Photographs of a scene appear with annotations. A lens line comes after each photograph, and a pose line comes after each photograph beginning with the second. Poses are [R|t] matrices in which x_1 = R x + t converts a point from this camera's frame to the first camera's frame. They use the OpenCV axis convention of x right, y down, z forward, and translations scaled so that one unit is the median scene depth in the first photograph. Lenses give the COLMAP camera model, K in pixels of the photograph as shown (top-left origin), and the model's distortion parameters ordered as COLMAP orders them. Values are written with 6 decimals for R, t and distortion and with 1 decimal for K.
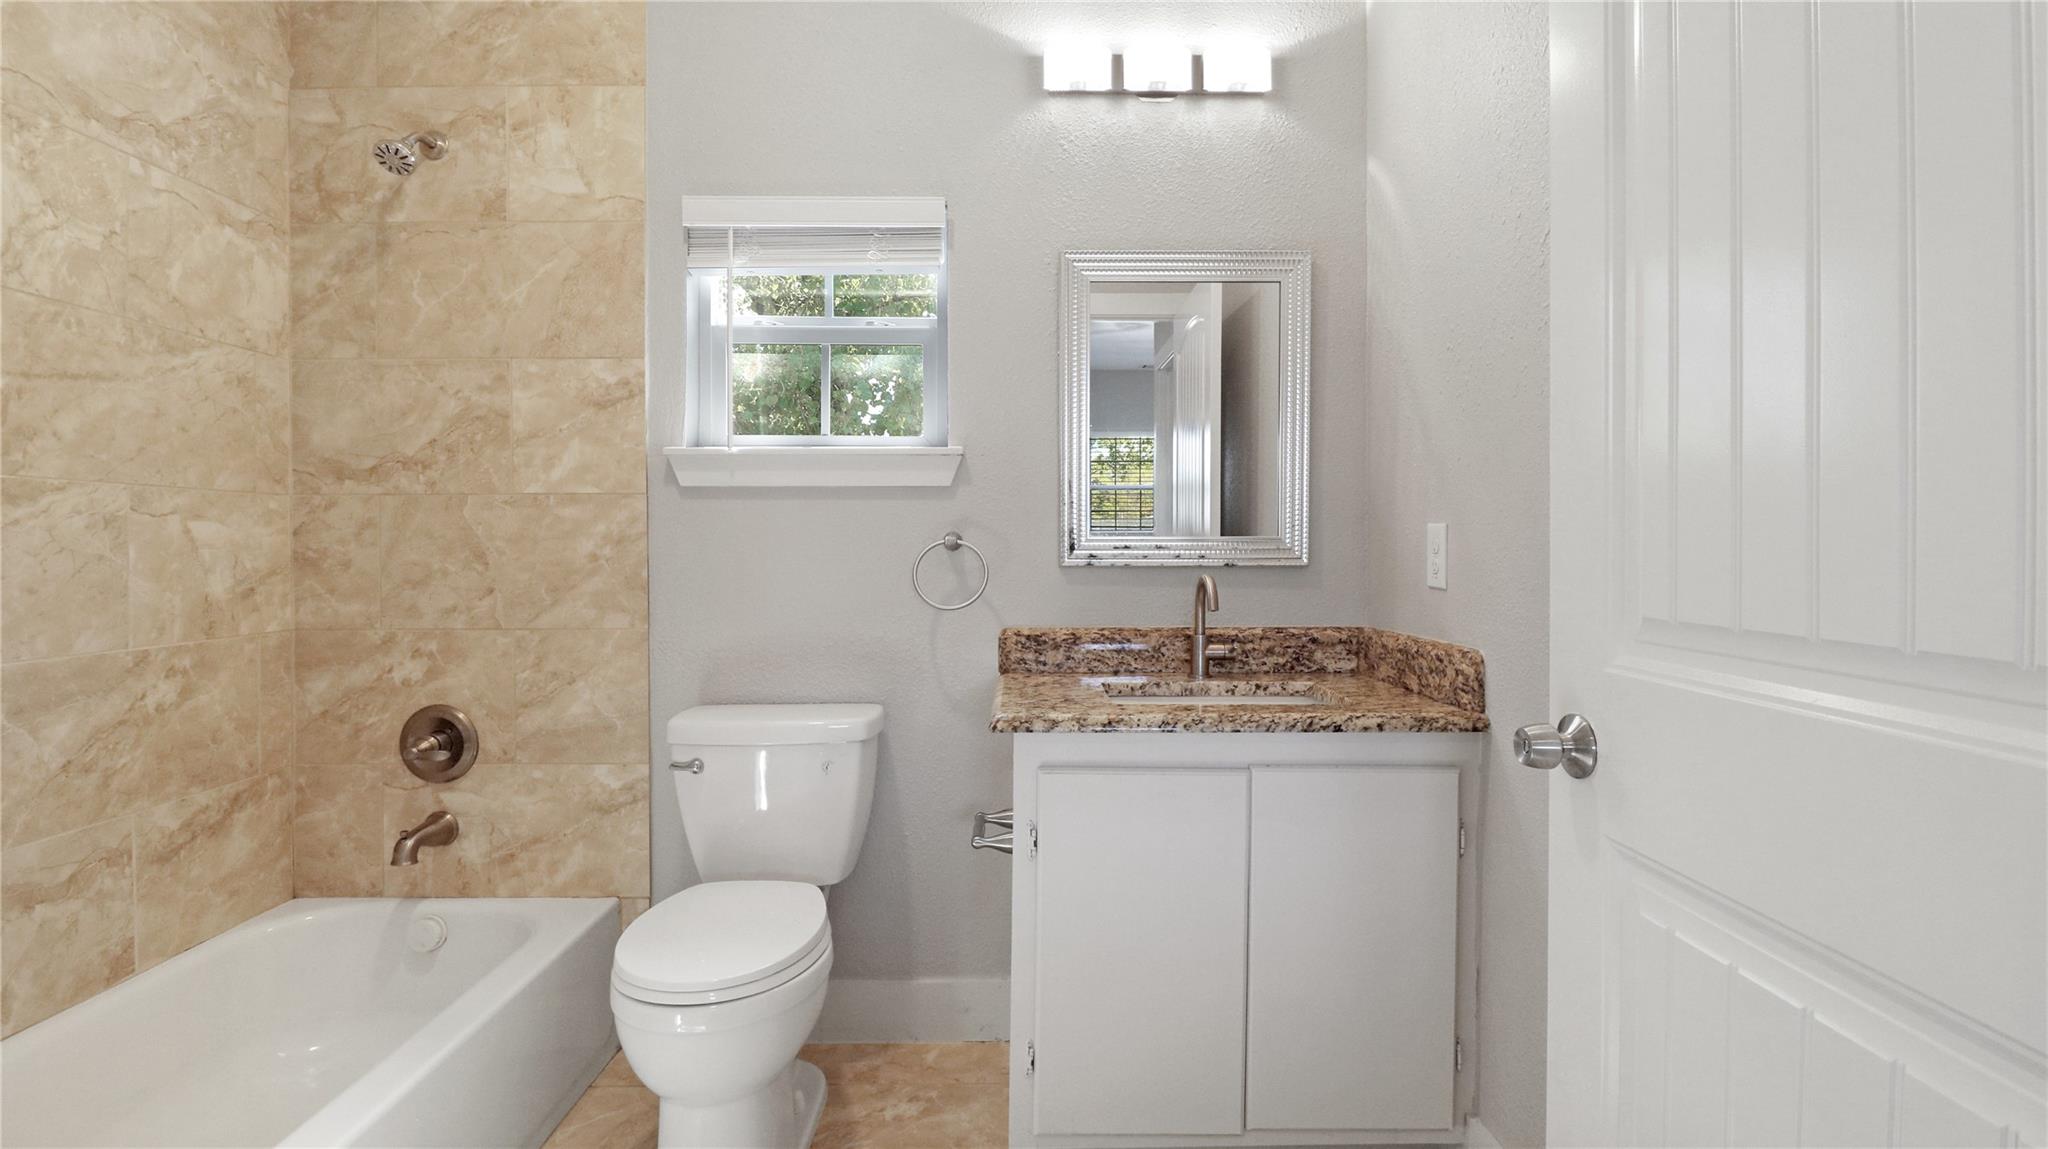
lens RADIAL K [[959.2, 0, 1024.0], [0, 959.2, 574.5], [0, 0, 1]] dist [-0.000004, -0.009881]
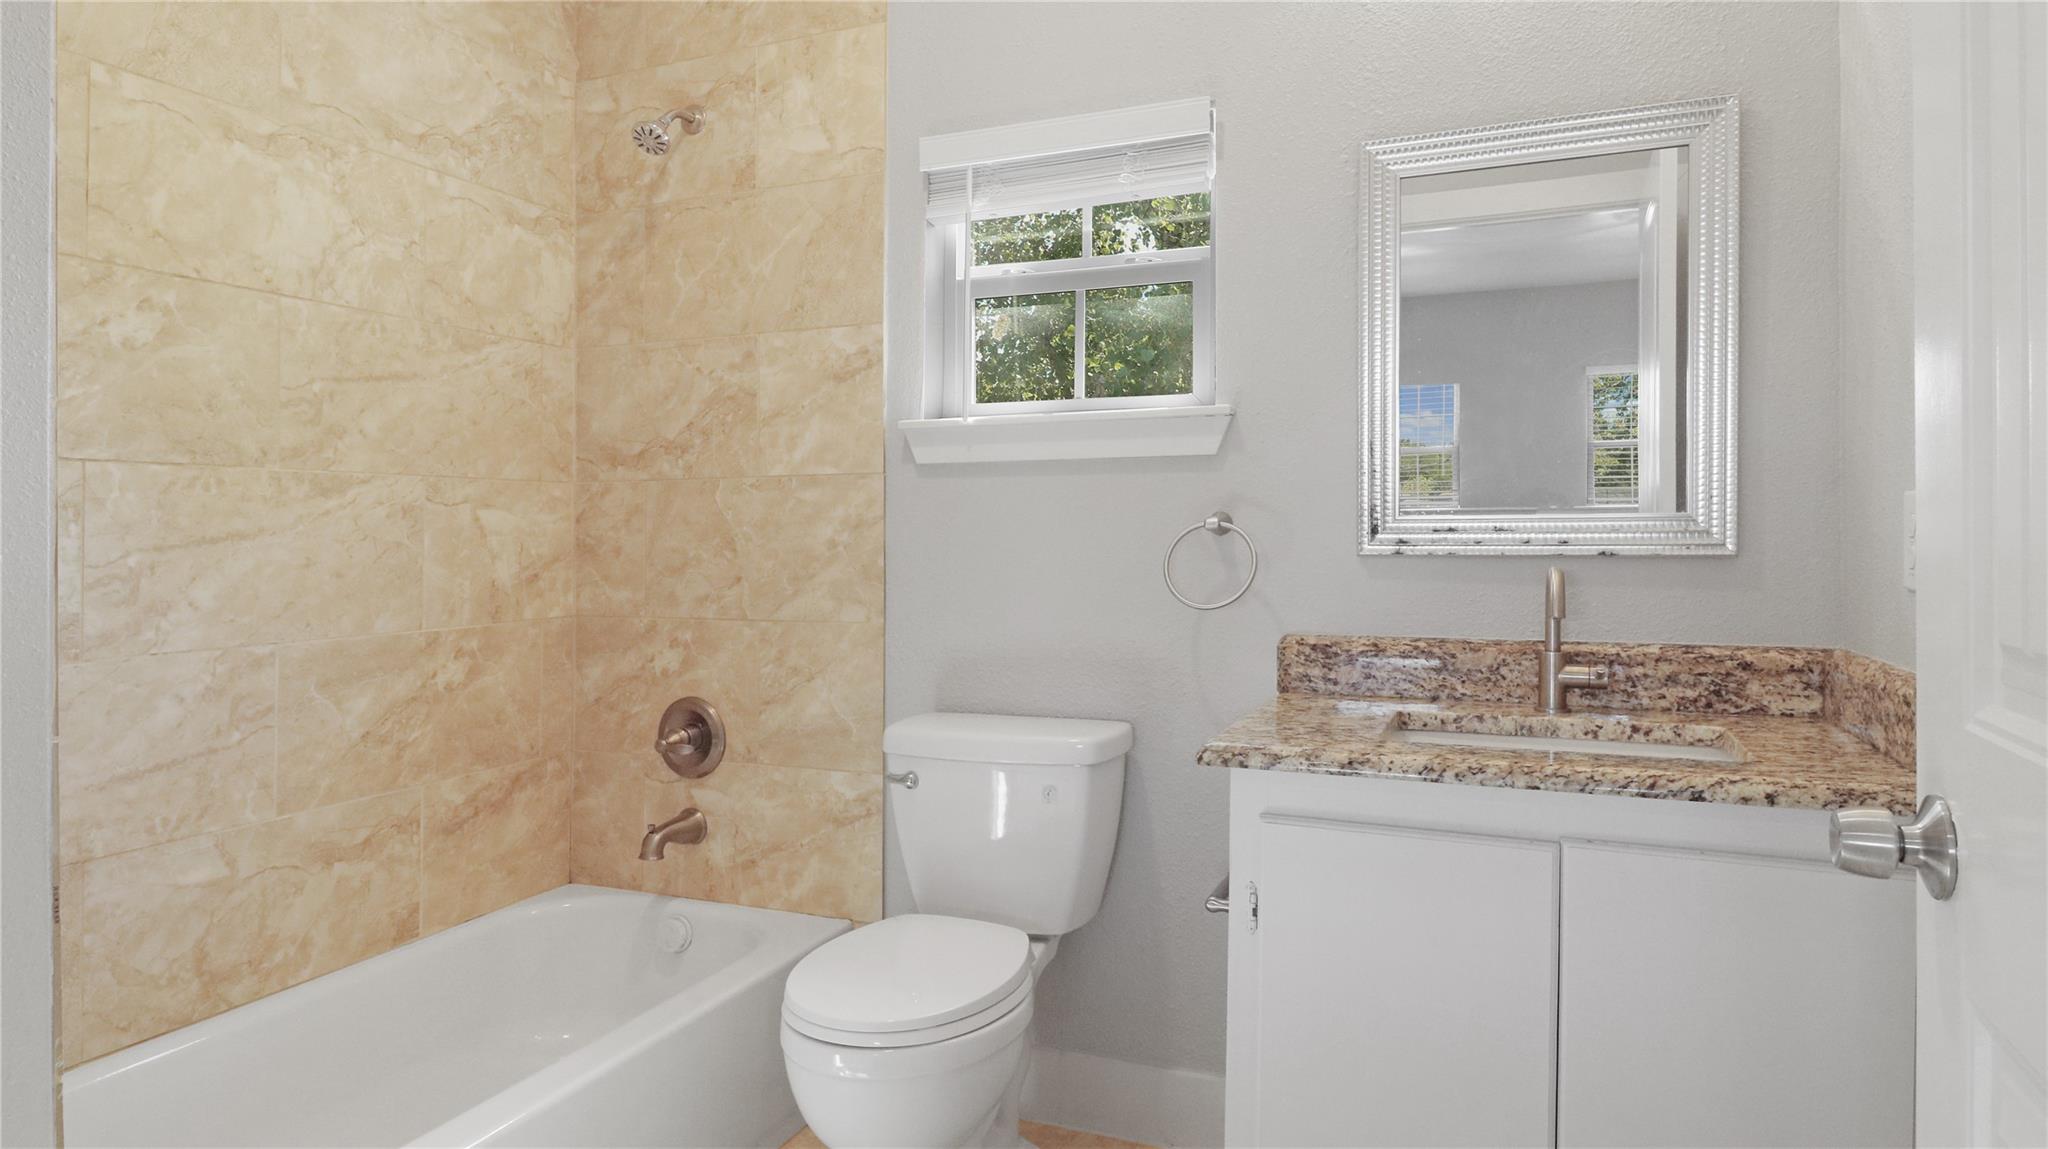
lens RADIAL K [[1191.4, 0, 1023.6], [0, 1191.4, 542.7], [0, 0, 1]] dist [0.009798, -0.000912]
pose [[0.920022, -0.001035, -0.391864, 0.166881], [-0.005739, 0.999854, -0.016115, -0.001707], [0.391824, 0.017075, 0.919882, 0.024194]]
